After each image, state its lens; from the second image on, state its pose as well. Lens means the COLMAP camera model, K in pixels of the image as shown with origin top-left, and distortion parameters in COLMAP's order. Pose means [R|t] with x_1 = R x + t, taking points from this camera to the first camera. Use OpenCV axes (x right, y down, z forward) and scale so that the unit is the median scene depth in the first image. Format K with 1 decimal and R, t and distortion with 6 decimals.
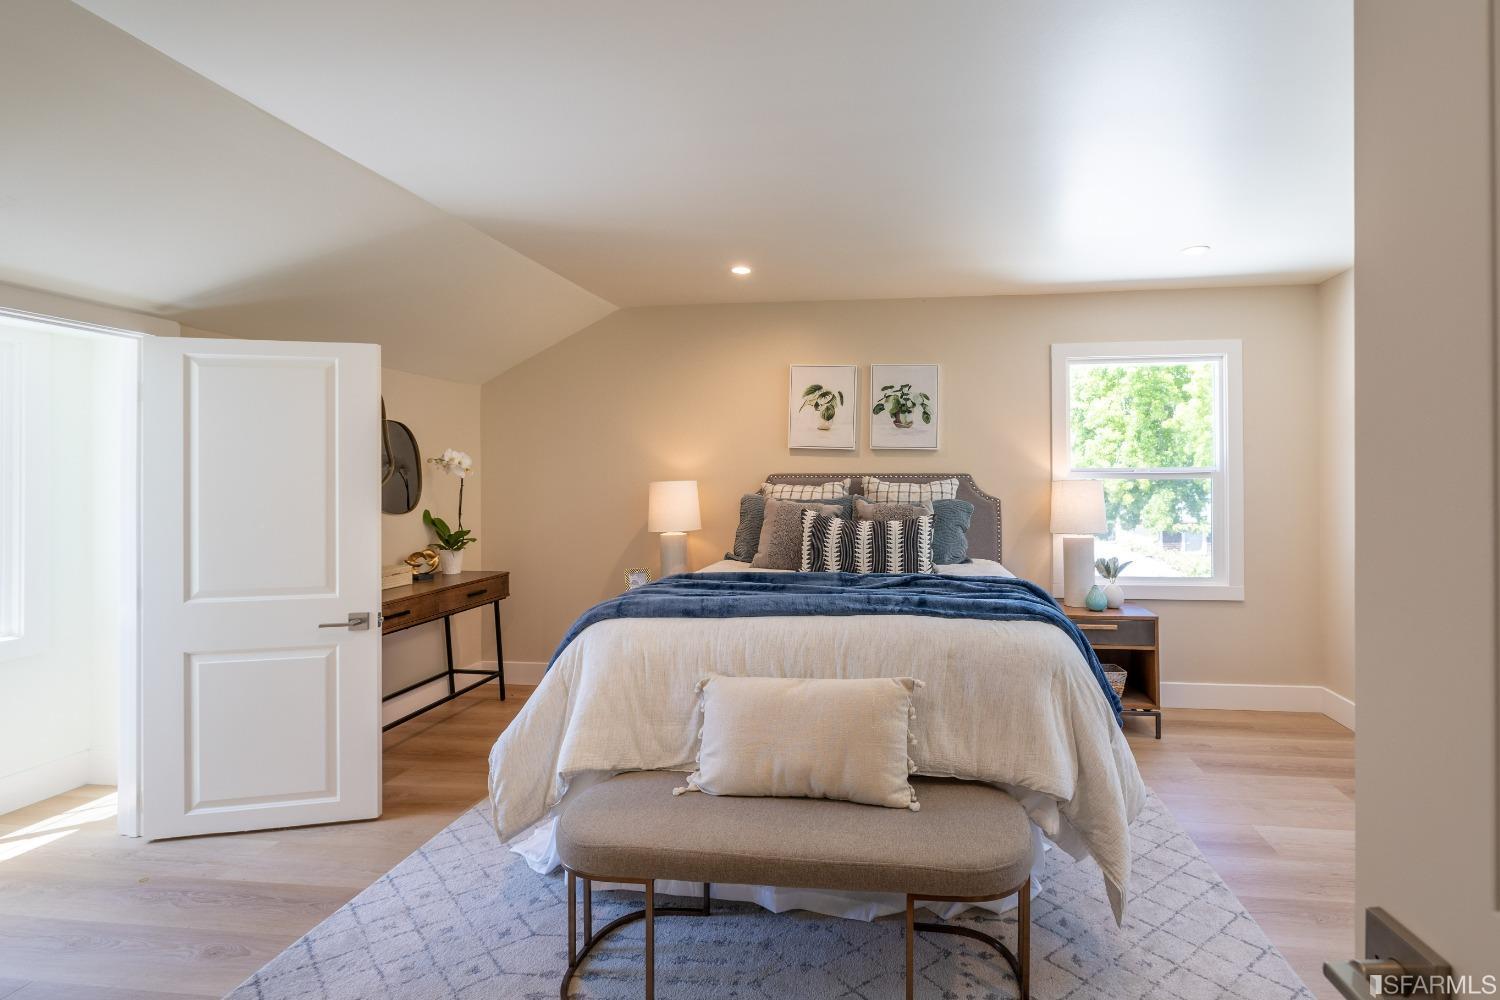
lens RADIAL K [[622.9, 0, 751.9], [0, 622.9, 490.5], [0, 0, 1]] dist [0.002694, 0.000223]
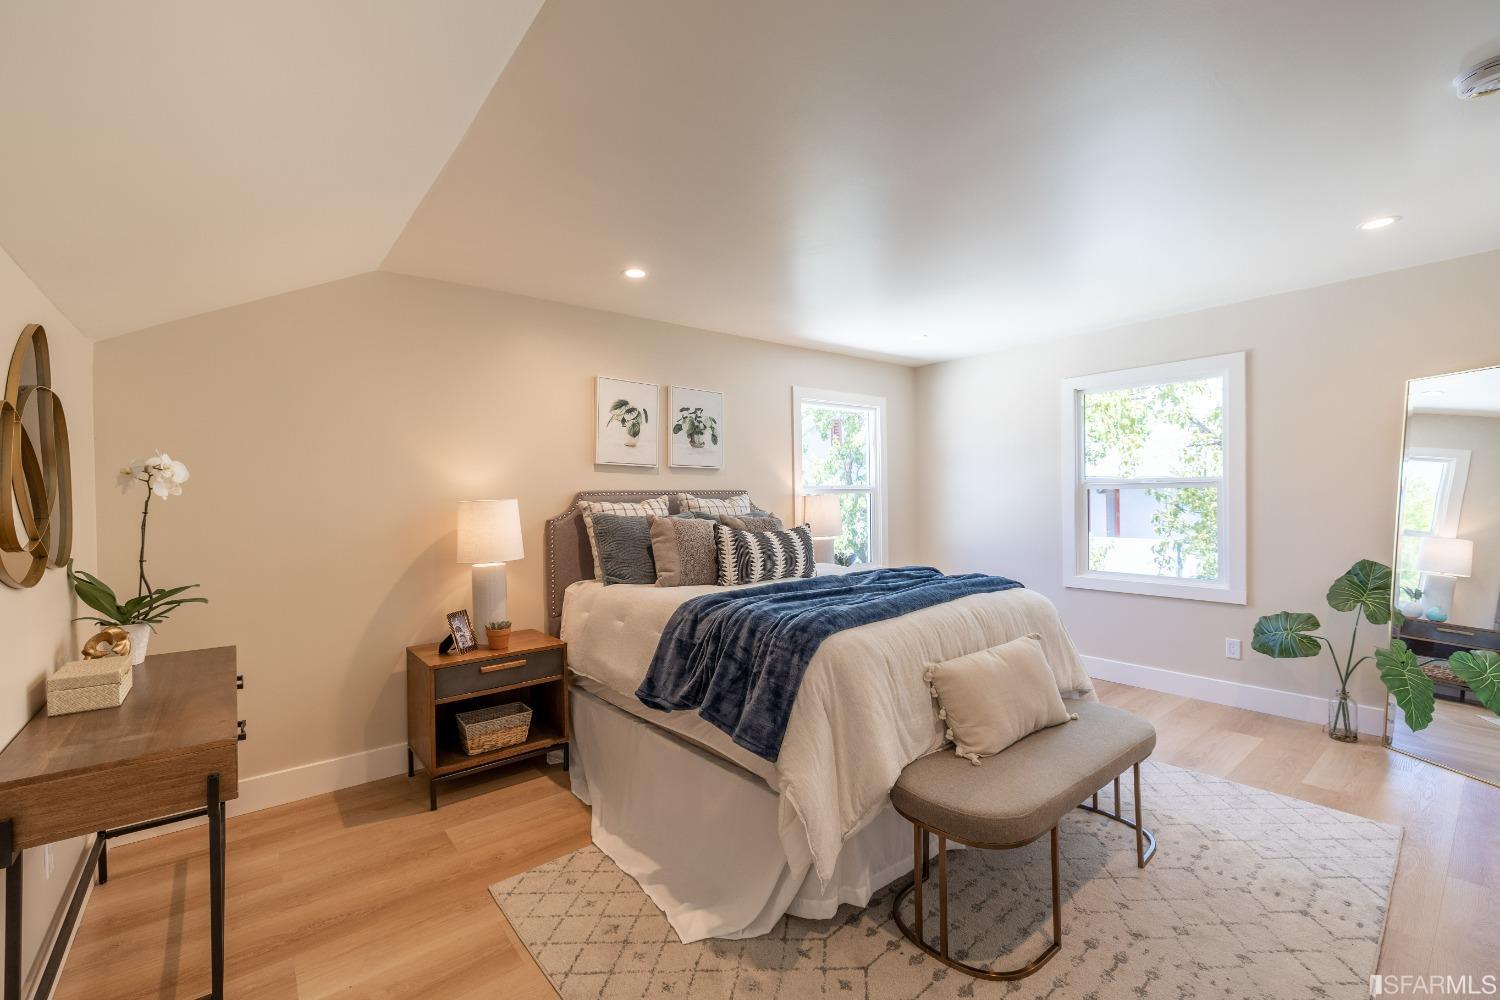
lens RADIAL K [[622.9, 0, 751.5], [0, 622.9, 500.1], [0, 0, 1]] dist [0.002694, 0.000223]
pose [[0.719876, -0.014266, 0.693956, -0.437305], [0.026033, 0.999640, -0.006455, -0.000968], [-0.693615, 0.022713, 0.719988, 0.162211]]
